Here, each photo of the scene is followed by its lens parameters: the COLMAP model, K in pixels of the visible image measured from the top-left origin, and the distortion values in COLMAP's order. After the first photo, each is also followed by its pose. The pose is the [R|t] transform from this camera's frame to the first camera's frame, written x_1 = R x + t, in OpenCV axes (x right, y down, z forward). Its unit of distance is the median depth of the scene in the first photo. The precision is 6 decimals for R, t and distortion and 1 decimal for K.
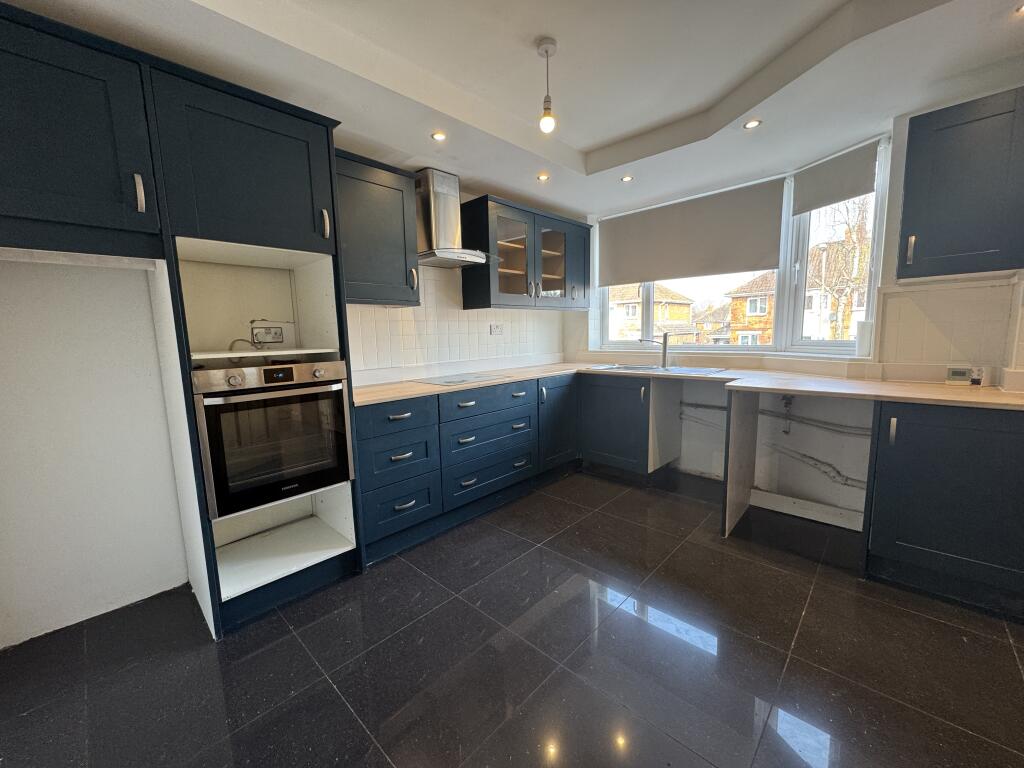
lens RADIAL K [[407.6, 0, 512.0], [0, 407.6, 384.0], [0, 0, 1]] dist [-0.000882, -0.000180]
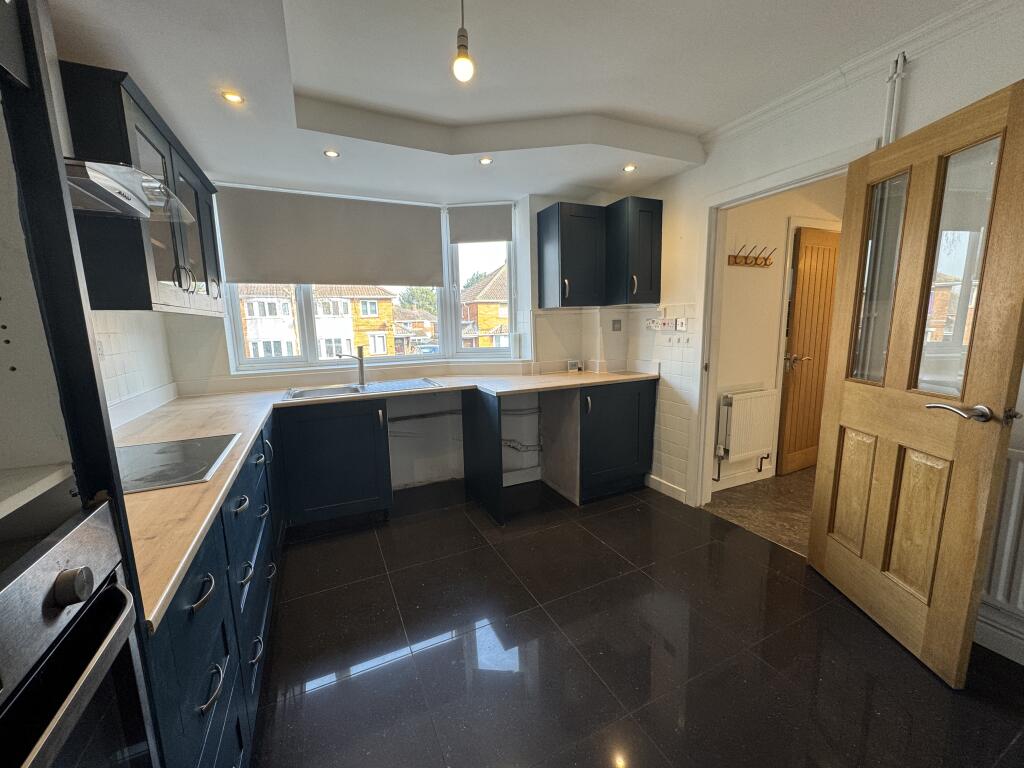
lens RADIAL K [[407.6, 0, 512.0], [0, 407.6, 384.0], [0, 0, 1]] dist [-0.000882, -0.000180]
pose [[0.374749, -0.118056, 0.919579, -0.382432], [0.130372, 0.988714, 0.073802, -0.075266], [-0.917914, 0.092231, 0.385911, 0.426424]]
